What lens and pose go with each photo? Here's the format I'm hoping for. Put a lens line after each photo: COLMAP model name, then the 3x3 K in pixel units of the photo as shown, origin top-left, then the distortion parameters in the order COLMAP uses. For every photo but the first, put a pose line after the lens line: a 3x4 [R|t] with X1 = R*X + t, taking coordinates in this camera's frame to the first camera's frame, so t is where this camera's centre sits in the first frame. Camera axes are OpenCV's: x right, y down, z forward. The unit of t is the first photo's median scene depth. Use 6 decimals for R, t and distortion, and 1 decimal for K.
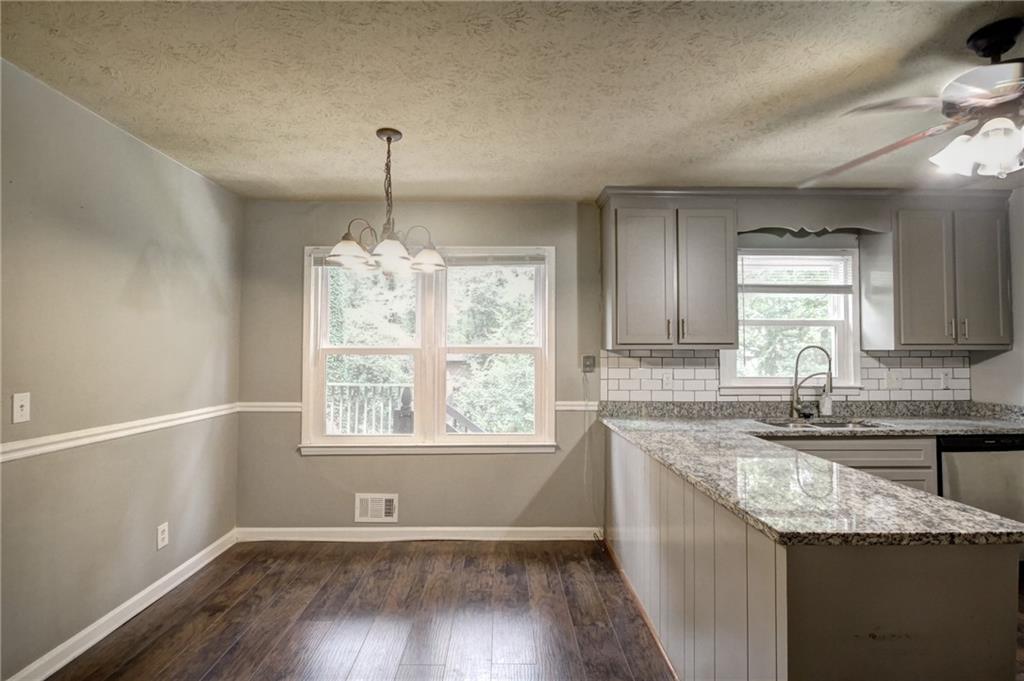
lens RADIAL K [[484.6, 0, 512.0], [0, 484.6, 340.5], [0, 0, 1]] dist [-0.003889, 0.000042]
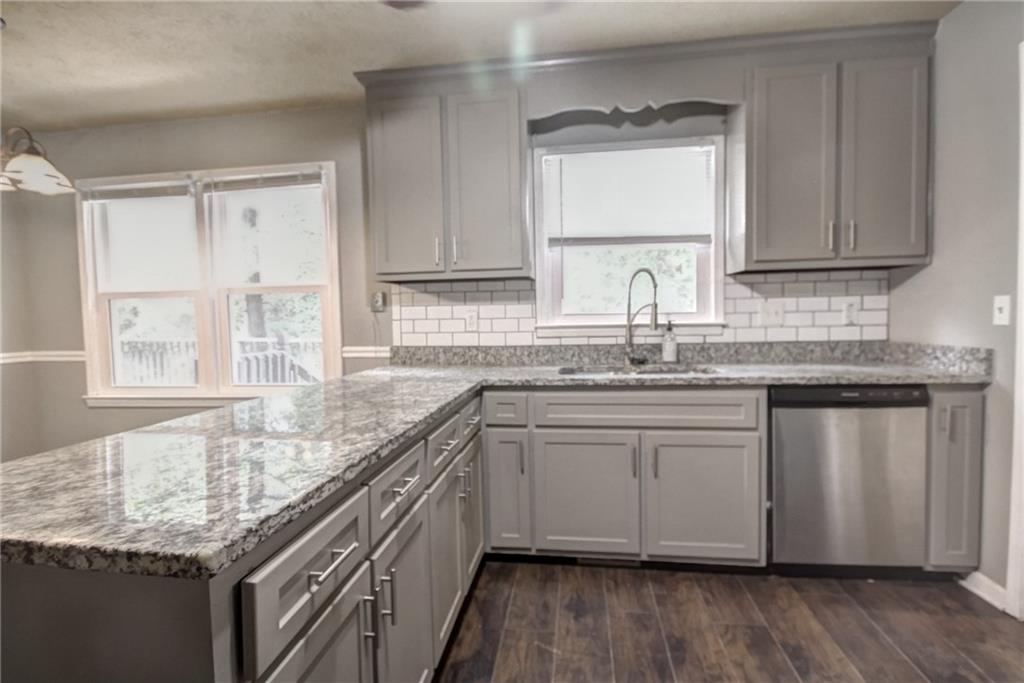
lens RADIAL K [[484.6, 0, 512.0], [0, 484.6, 341.5], [0, 0, 1]] dist [-0.003889, 0.000042]
pose [[0.988179, -0.012640, -0.152781, 0.513484], [0.024815, 0.996641, 0.078044, 0.056638], [0.151281, -0.080913, 0.985174, 0.208154]]
